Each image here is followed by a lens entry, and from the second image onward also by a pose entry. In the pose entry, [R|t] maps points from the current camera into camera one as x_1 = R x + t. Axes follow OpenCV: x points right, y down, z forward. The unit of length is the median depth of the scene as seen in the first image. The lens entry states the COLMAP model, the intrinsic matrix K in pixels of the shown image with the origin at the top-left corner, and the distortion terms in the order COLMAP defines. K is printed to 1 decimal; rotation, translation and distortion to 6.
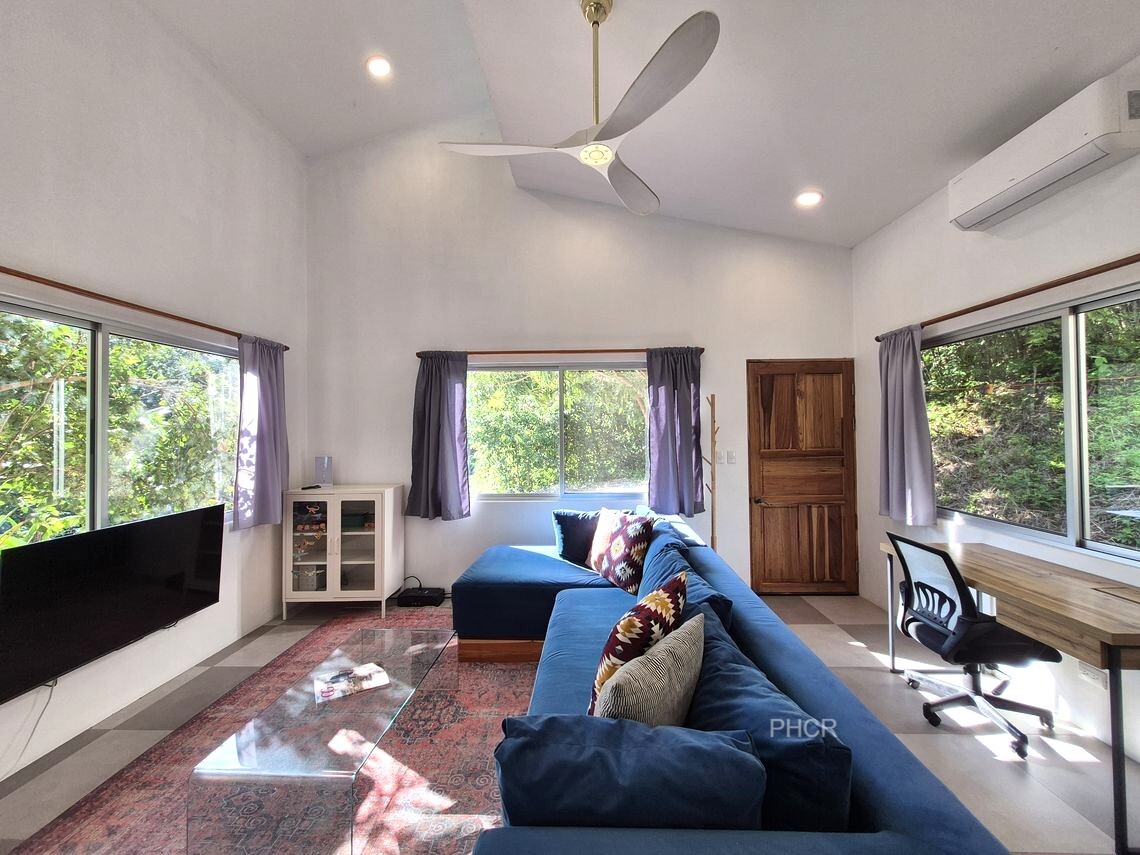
lens RADIAL K [[453.9, 0, 567.9], [0, 453.9, 425.4], [0, 0, 1]] dist [0.005876, -0.000006]
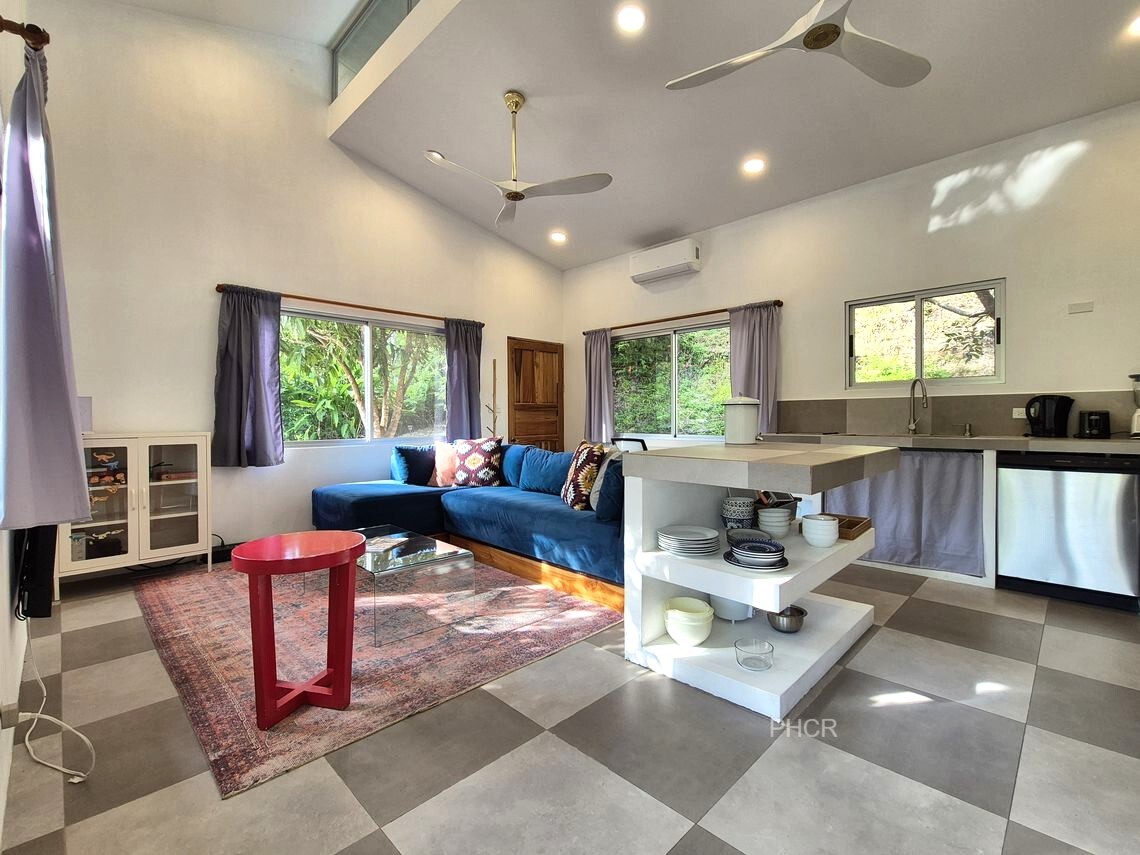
lens RADIAL K [[534.1, 0, 578.0], [0, 534.1, 424.9], [0, 0, 1]] dist [-0.001316, -0.000718]
pose [[0.681624, -0.001809, 0.731700, -0.681950], [-0.012082, 0.999833, 0.013727, 0.103345], [-0.731602, -0.018197, 0.681489, -0.267901]]
